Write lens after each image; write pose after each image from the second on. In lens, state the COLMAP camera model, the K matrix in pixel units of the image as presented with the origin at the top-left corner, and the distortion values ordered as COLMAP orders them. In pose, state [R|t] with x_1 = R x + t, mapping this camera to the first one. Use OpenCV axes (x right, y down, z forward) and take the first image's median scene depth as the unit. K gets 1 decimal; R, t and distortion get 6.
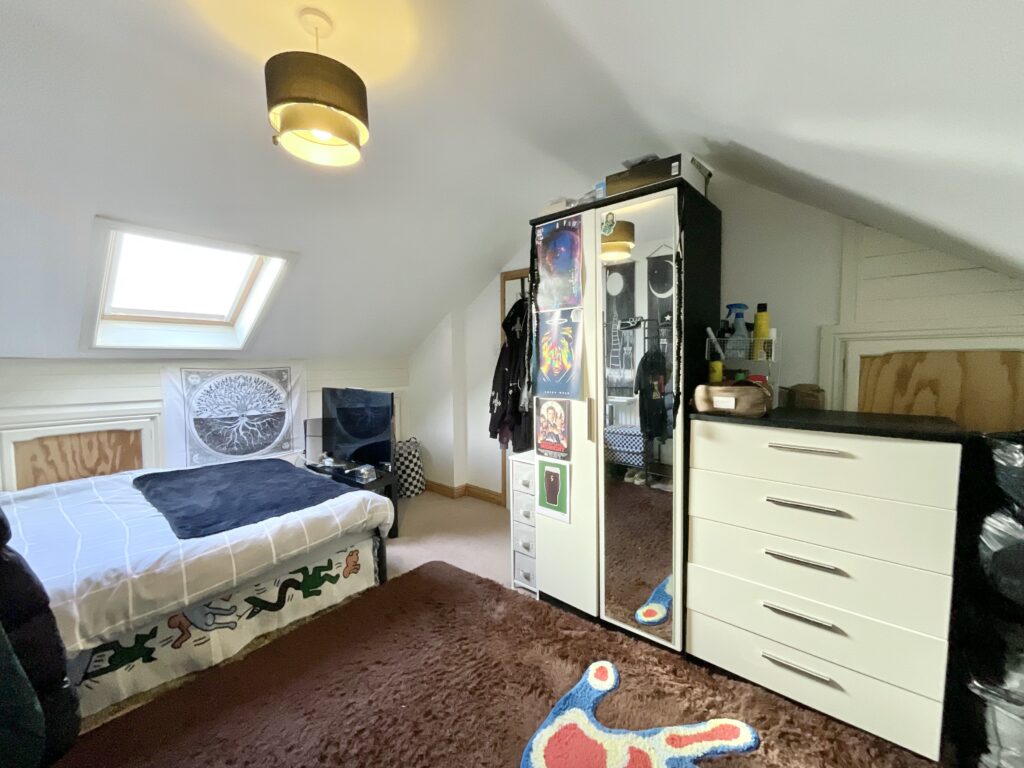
lens RADIAL K [[411.9, 0, 504.2], [0, 411.9, 383.9], [0, 0, 1]] dist [0.000306, 0.000184]
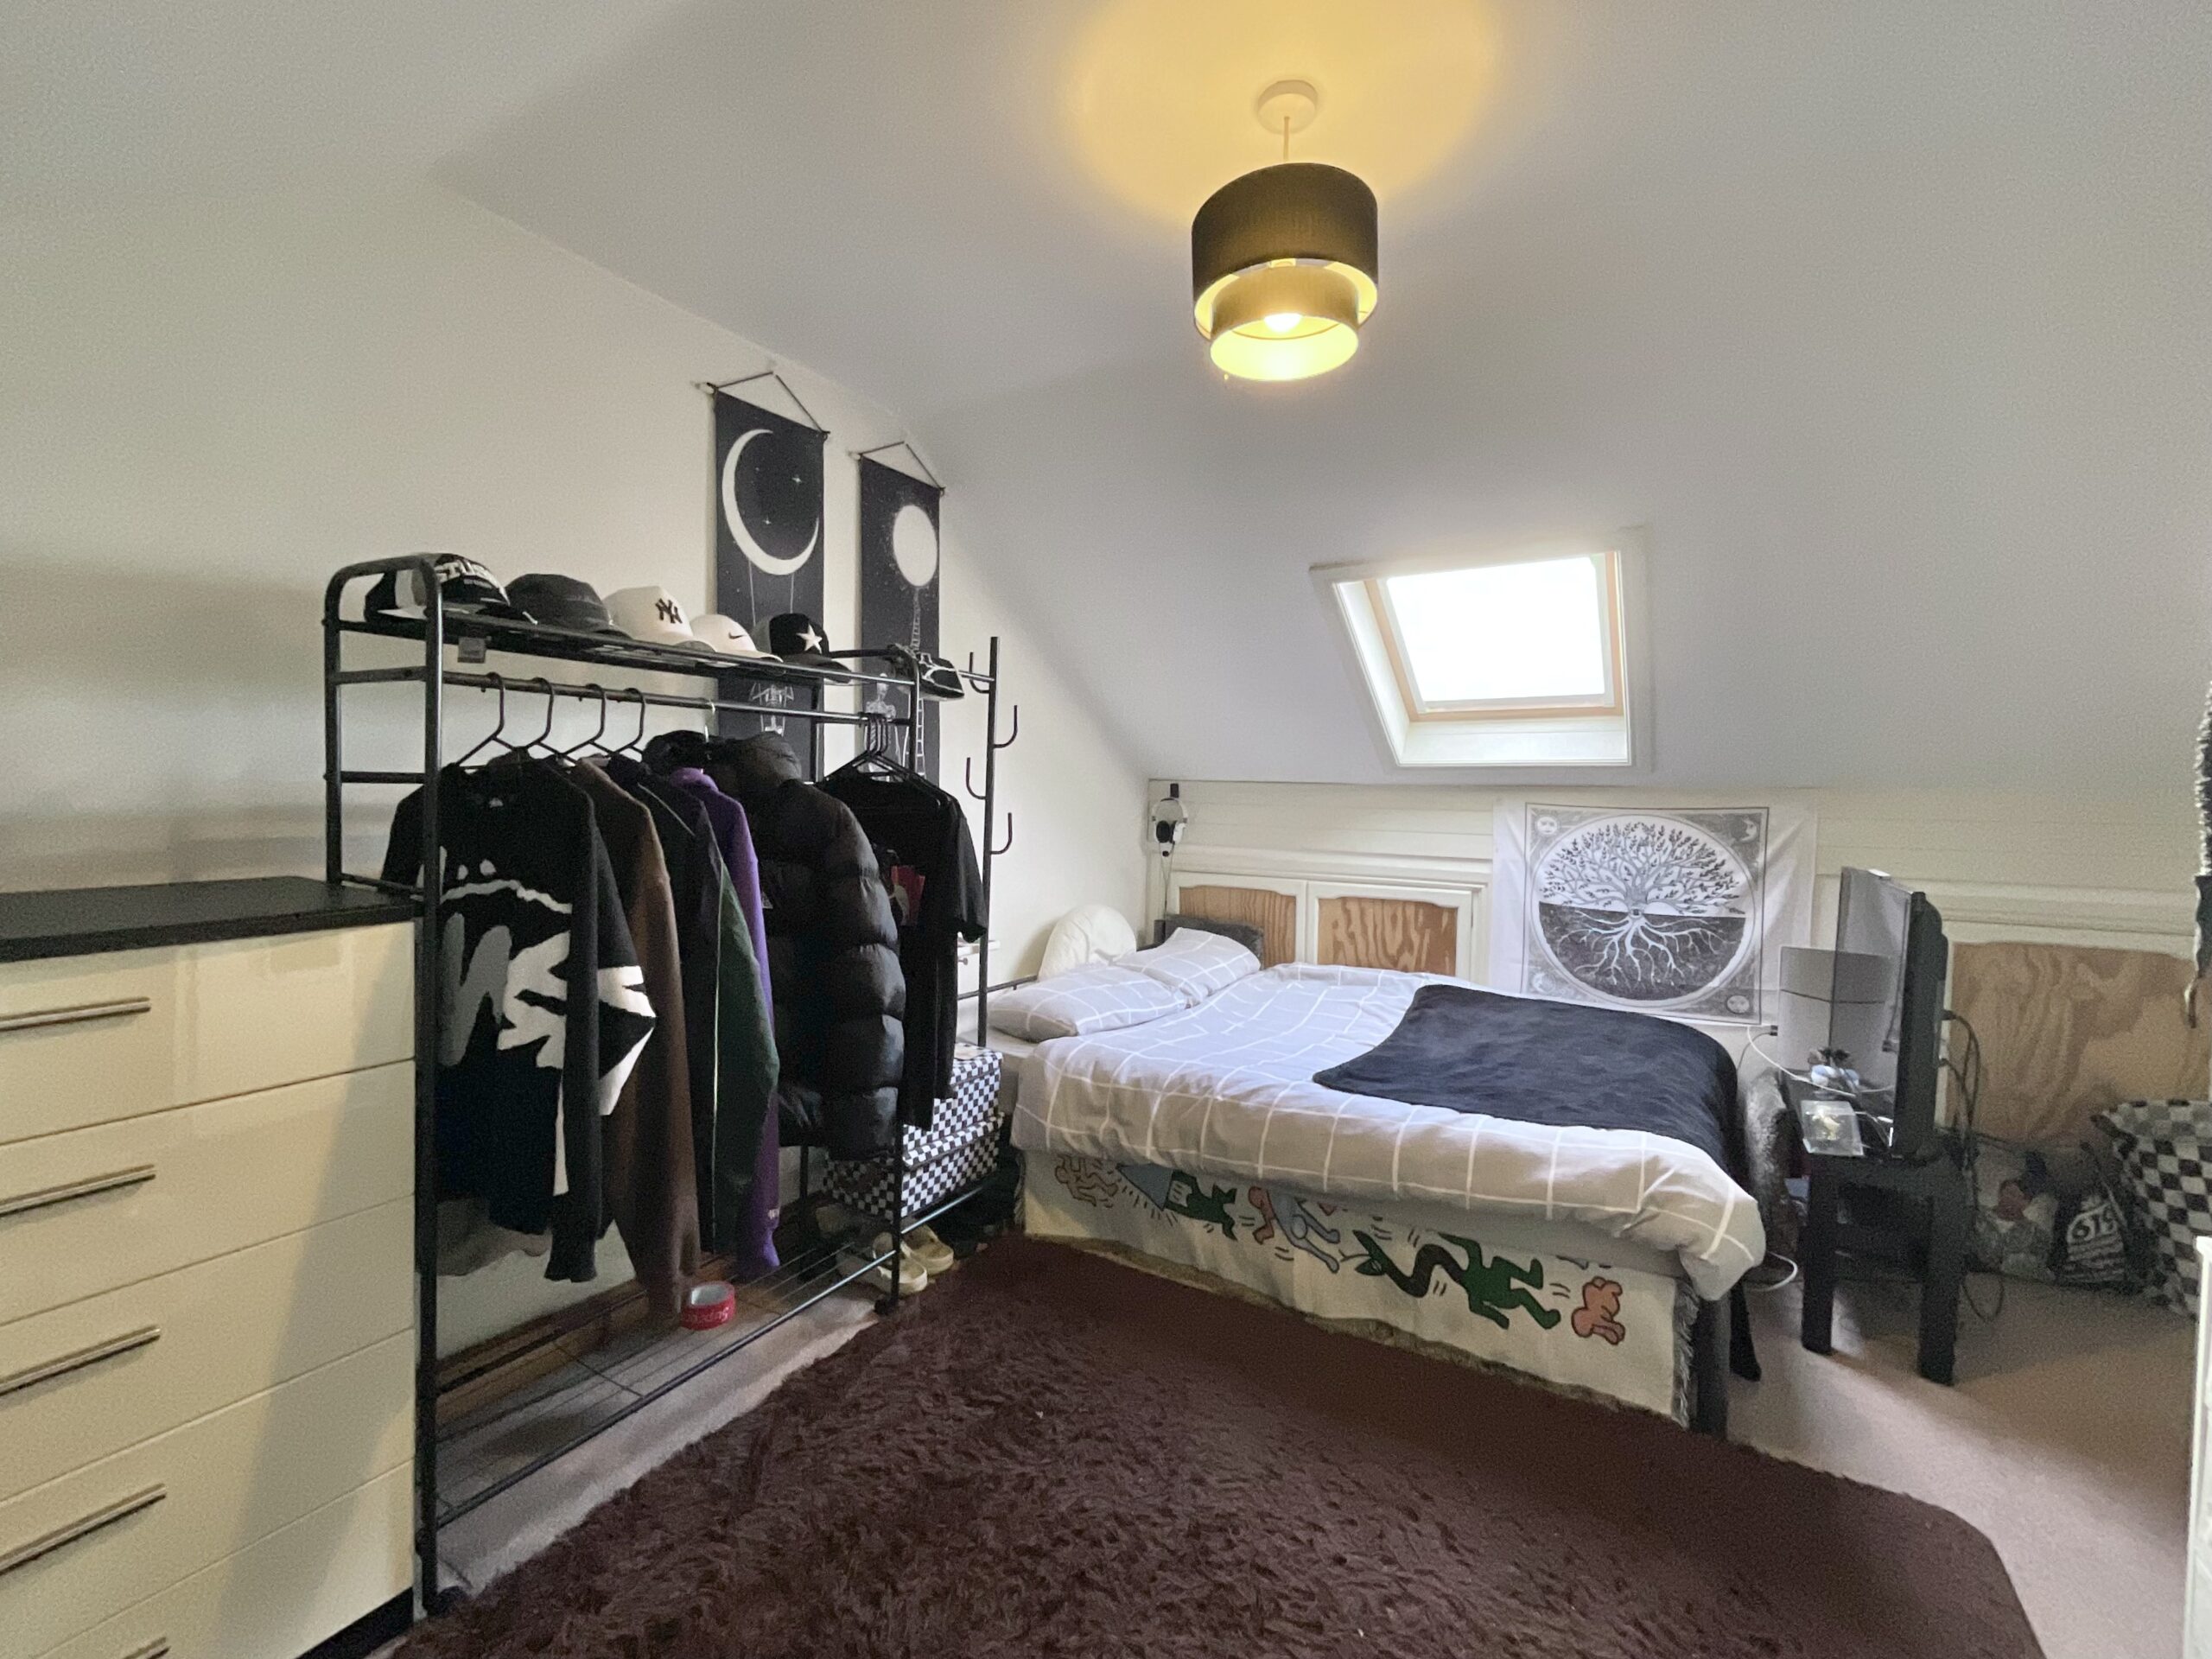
lens RADIAL K [[914.1, 0, 1095.2], [0, 914.1, 827.4], [0, 0, 1]] dist [0.000639, 0.000272]
pose [[0.166132, 0.040602, -0.985267, 0.368413], [-0.071419, 0.997023, 0.029044, -0.003165], [0.983514, 0.065542, 0.168537, 0.360129]]
